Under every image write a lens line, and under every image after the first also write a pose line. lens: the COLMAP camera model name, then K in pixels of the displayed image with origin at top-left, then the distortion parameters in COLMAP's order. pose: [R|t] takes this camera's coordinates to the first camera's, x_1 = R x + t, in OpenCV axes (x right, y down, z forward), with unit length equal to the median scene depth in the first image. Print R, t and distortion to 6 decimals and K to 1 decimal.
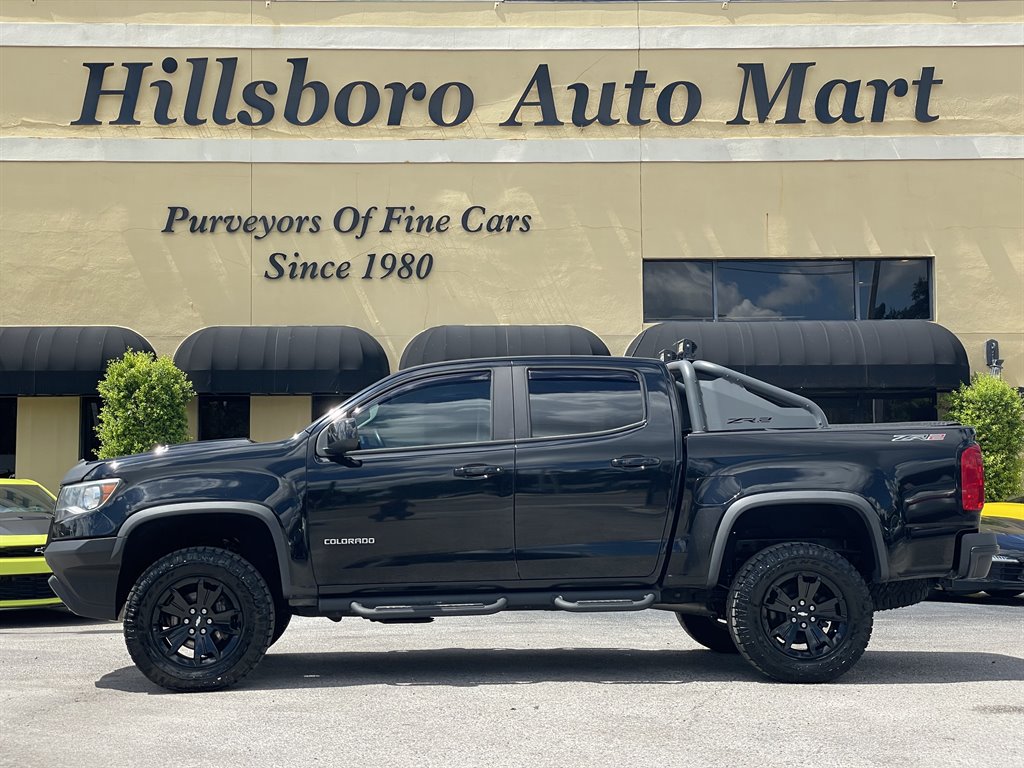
lens RADIAL K [[1482.2, 0, 512.0], [0, 1482.2, 384.0], [0, 0, 1]] dist [0.215960, -0.604958]
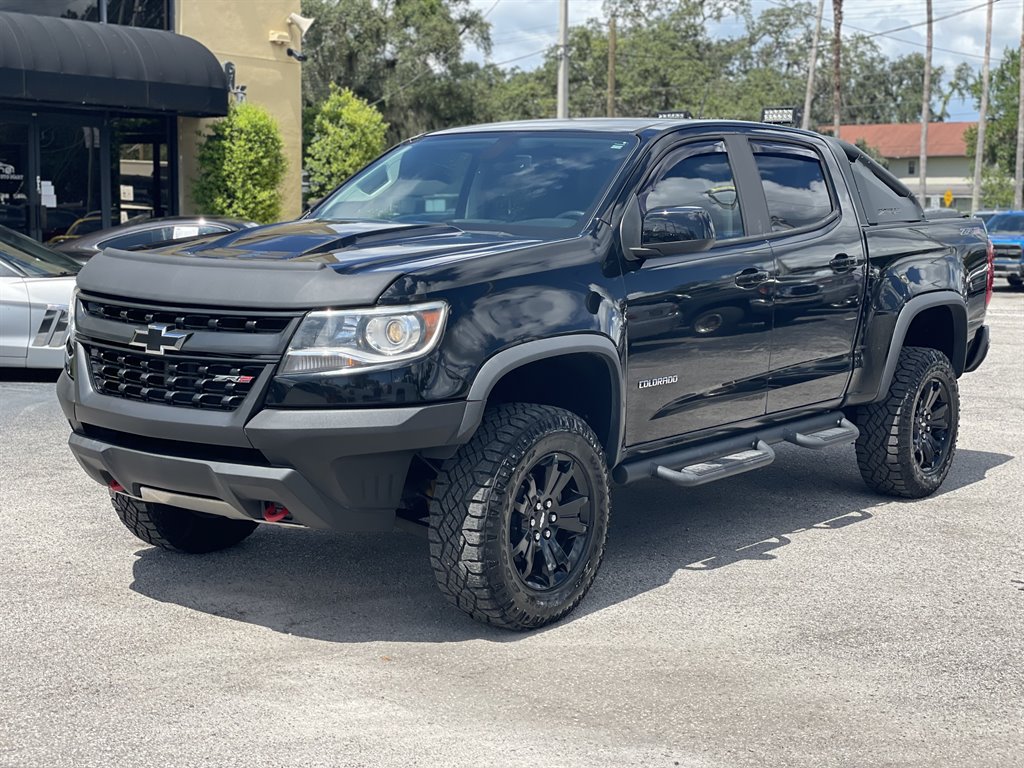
lens RADIAL K [[1482.2, 0, 512.0], [0, 1482.2, 384.0], [0, 0, 1]] dist [0.215960, -0.604958]
pose [[0.672609, -0.066528, 0.737002, -0.257769], [-0.082786, 0.982934, 0.164280, -0.000897], [-0.735353, -0.171510, 0.655622, 0.227836]]
